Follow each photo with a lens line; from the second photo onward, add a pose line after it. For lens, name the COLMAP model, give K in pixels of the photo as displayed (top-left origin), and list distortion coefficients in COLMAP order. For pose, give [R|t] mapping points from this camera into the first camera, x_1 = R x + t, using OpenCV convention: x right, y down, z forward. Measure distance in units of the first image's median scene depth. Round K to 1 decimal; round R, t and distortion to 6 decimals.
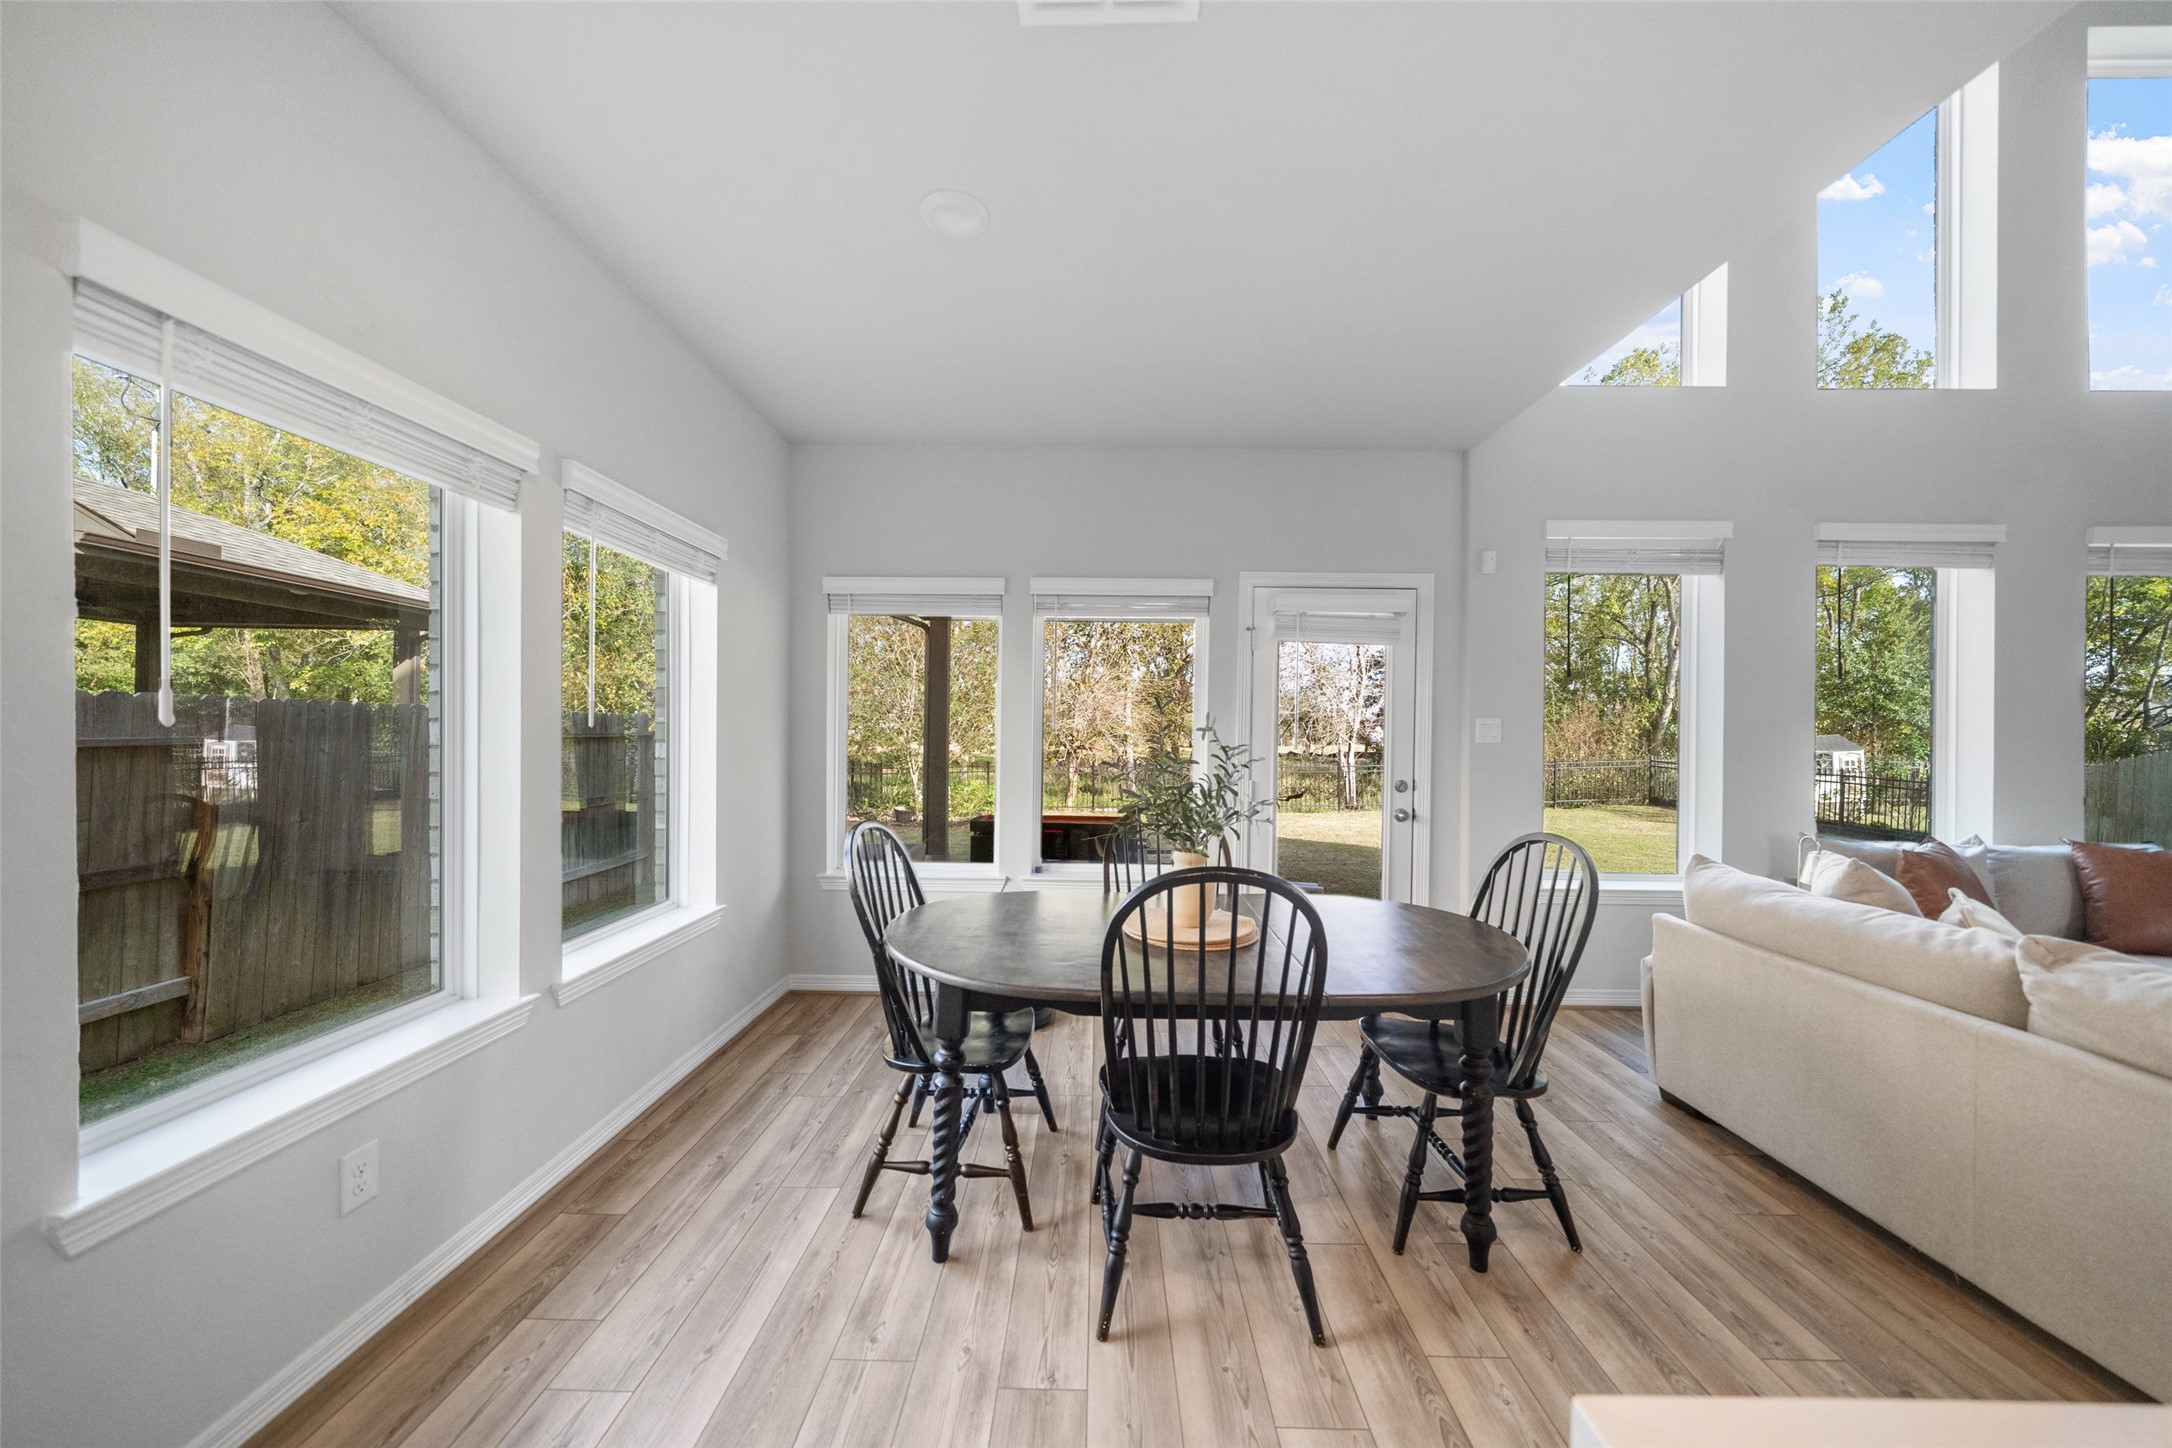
lens RADIAL K [[747.2, 0, 1084.6], [0, 747.2, 735.2], [0, 0, 1]] dist [-0.007292, 0.000077]
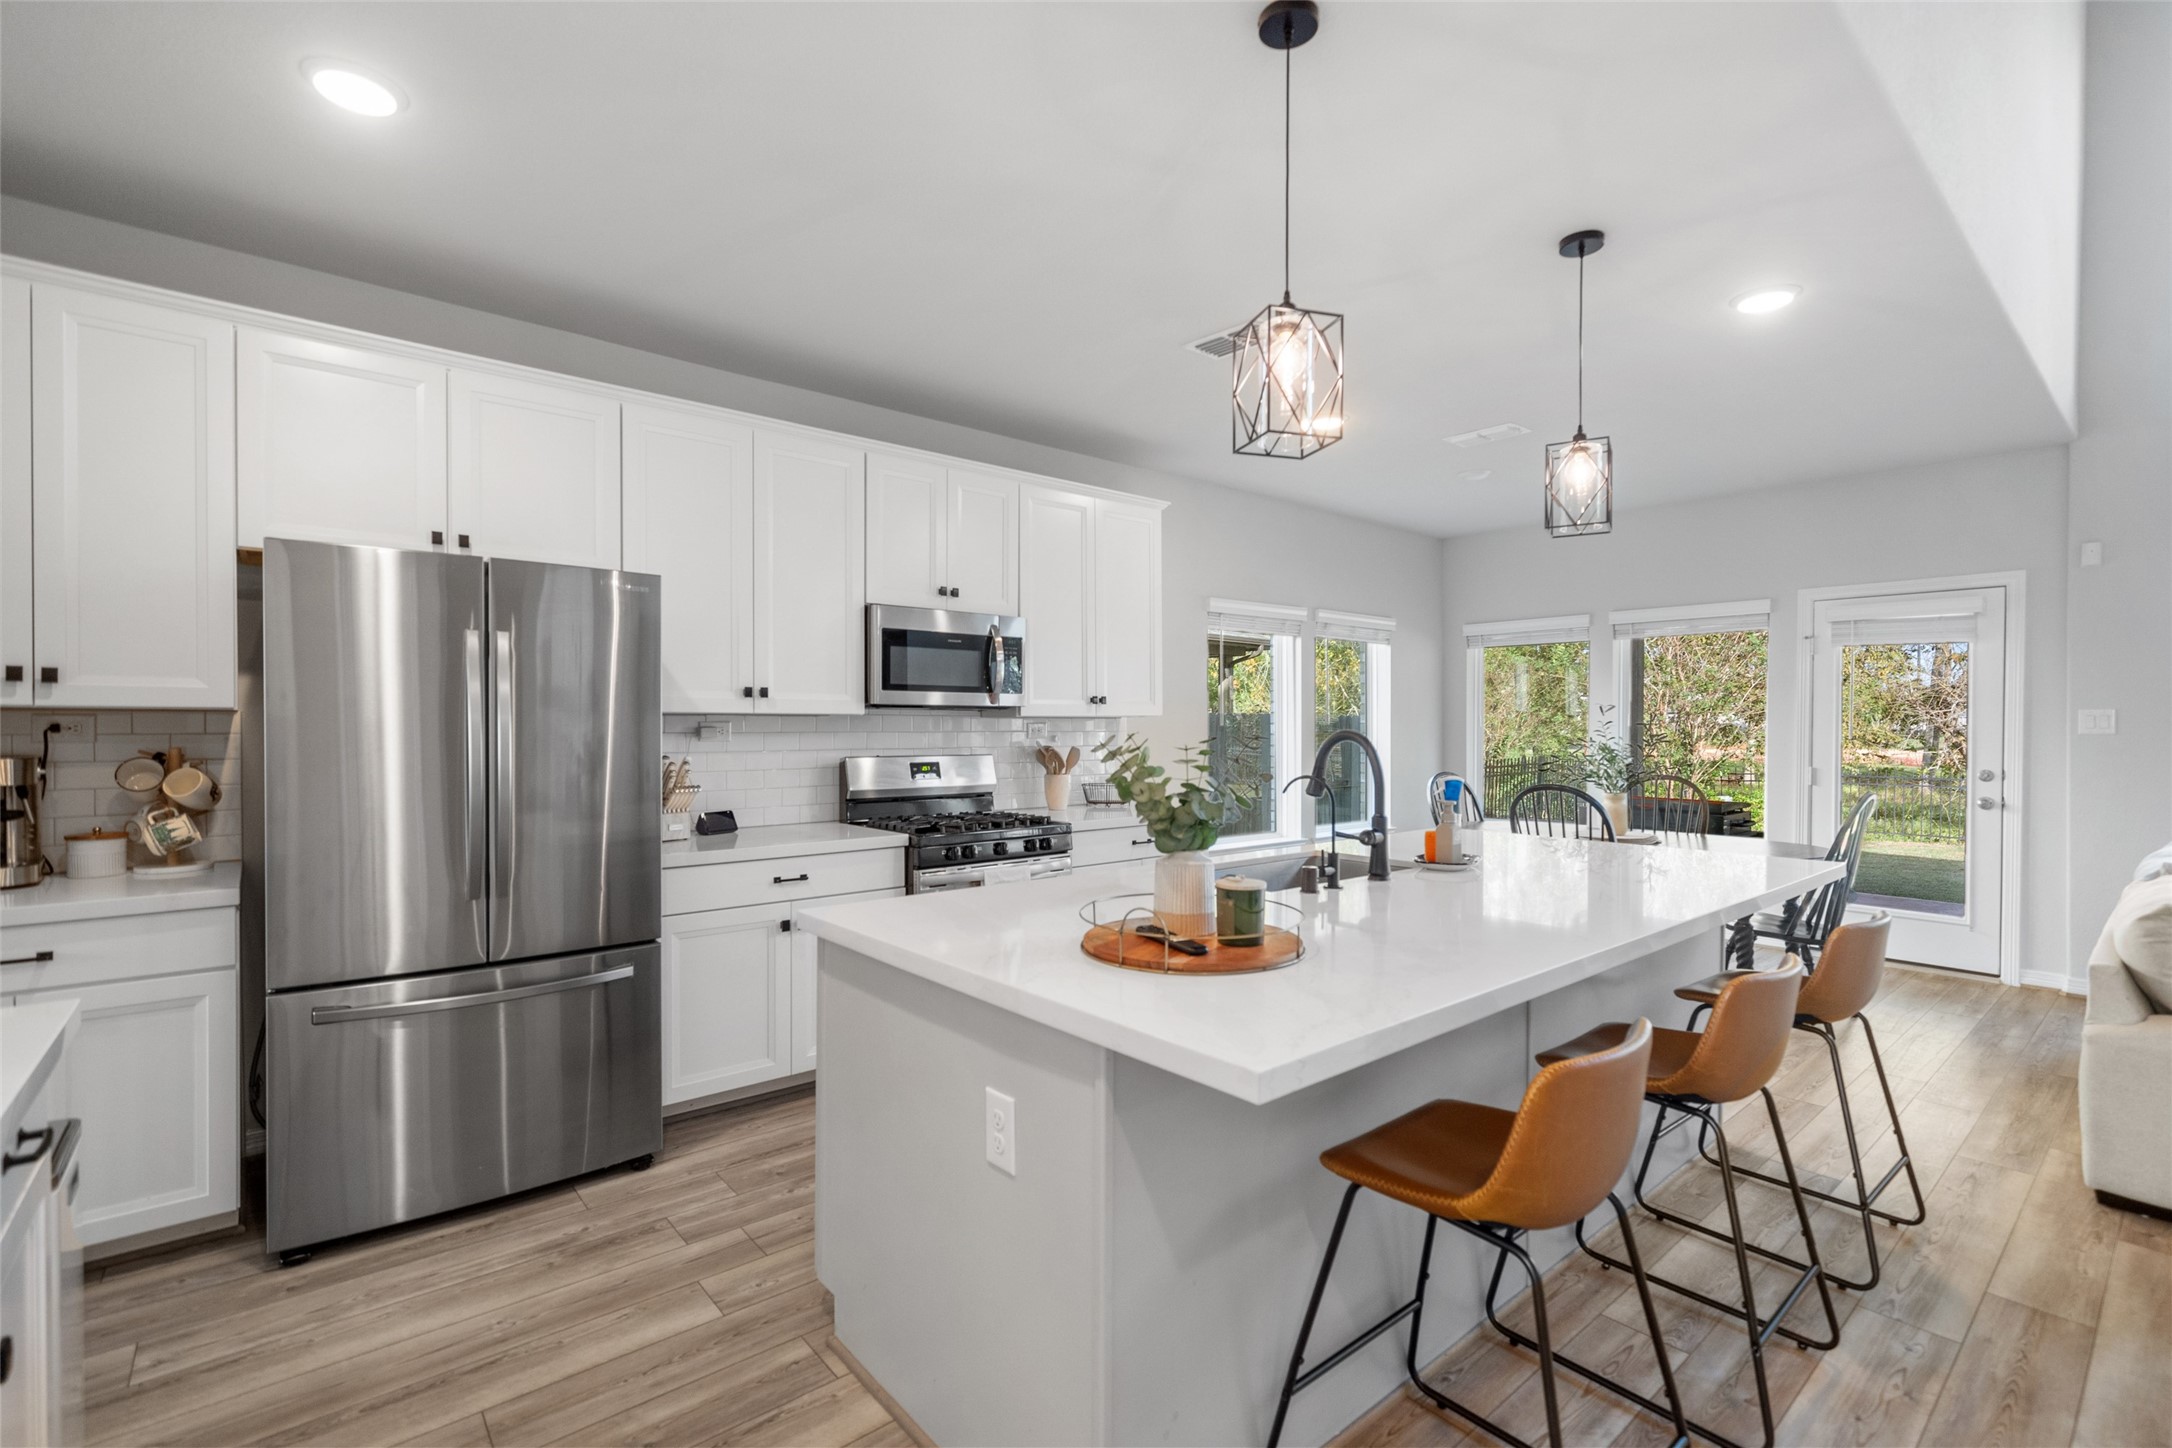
lens RADIAL K [[966.8, 0, 1087.5], [0, 966.8, 728.4], [0, 0, 1]] dist [0.000458, -0.000238]
pose [[0.654727, -0.004946, -0.755849, 0.645174], [0.003689, 0.999988, -0.003348, 0.001349], [0.755856, -0.000596, 0.654737, -0.879520]]
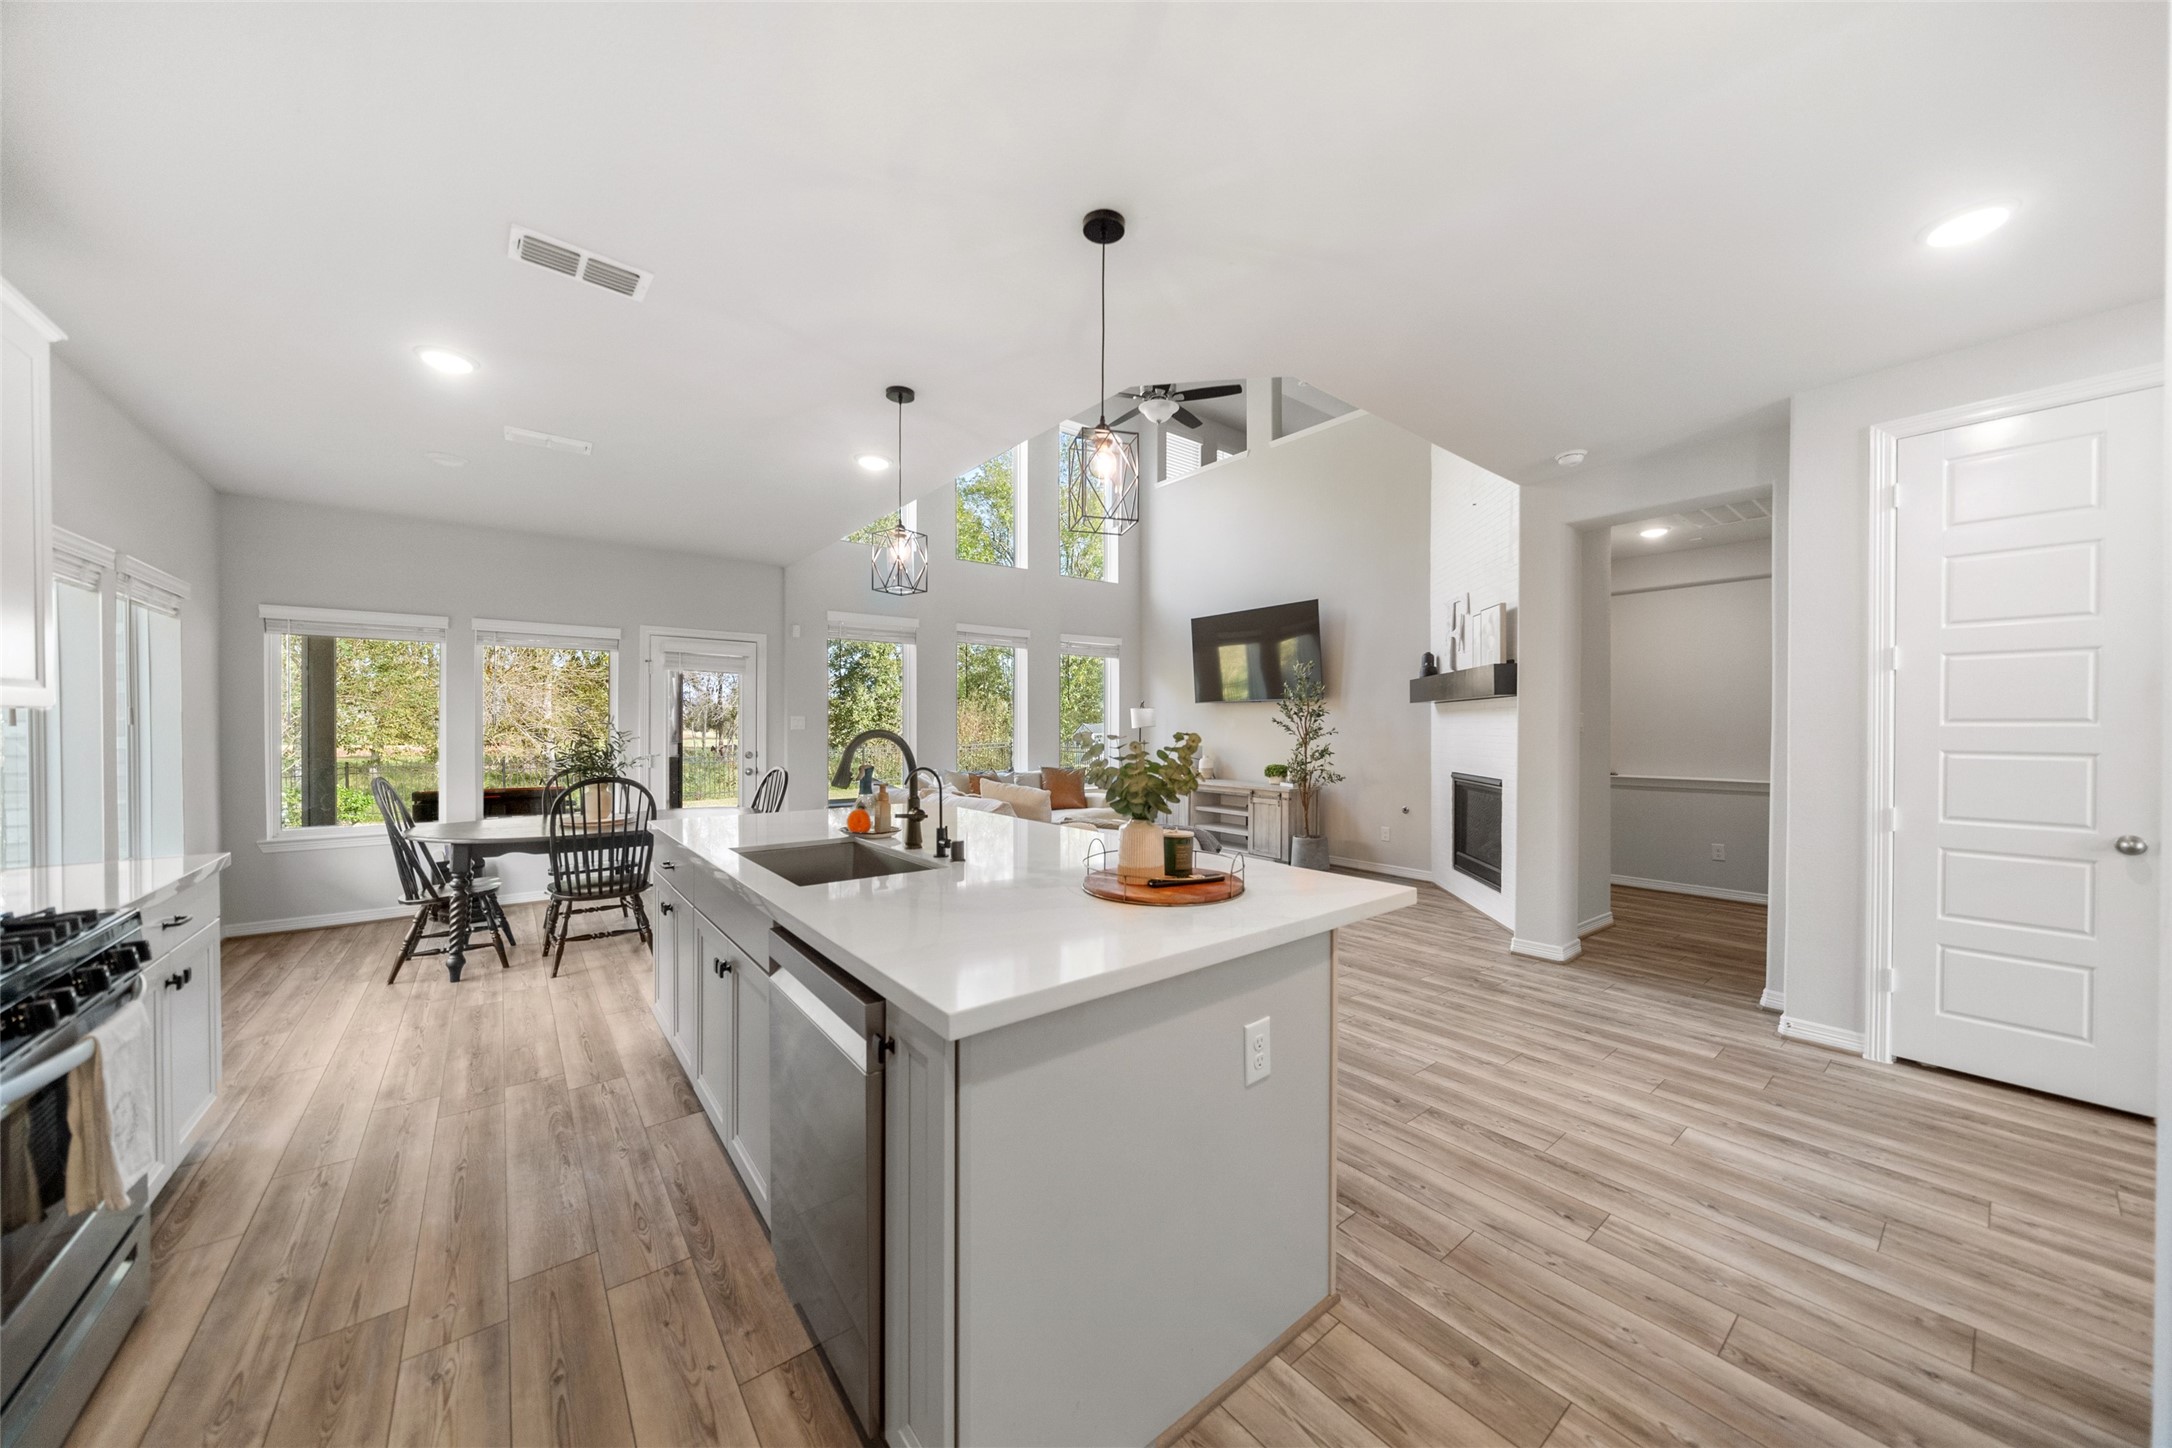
lens RADIAL K [[747.2, 0, 1084.6], [0, 747.2, 735.2], [0, 0, 1]] dist [-0.007292, 0.000077]
pose [[0.774331, -0.015265, 0.632597, -0.069203], [0.008640, 0.999871, 0.013551, 0.003079], [-0.632722, -0.005028, 0.774363, -0.862251]]
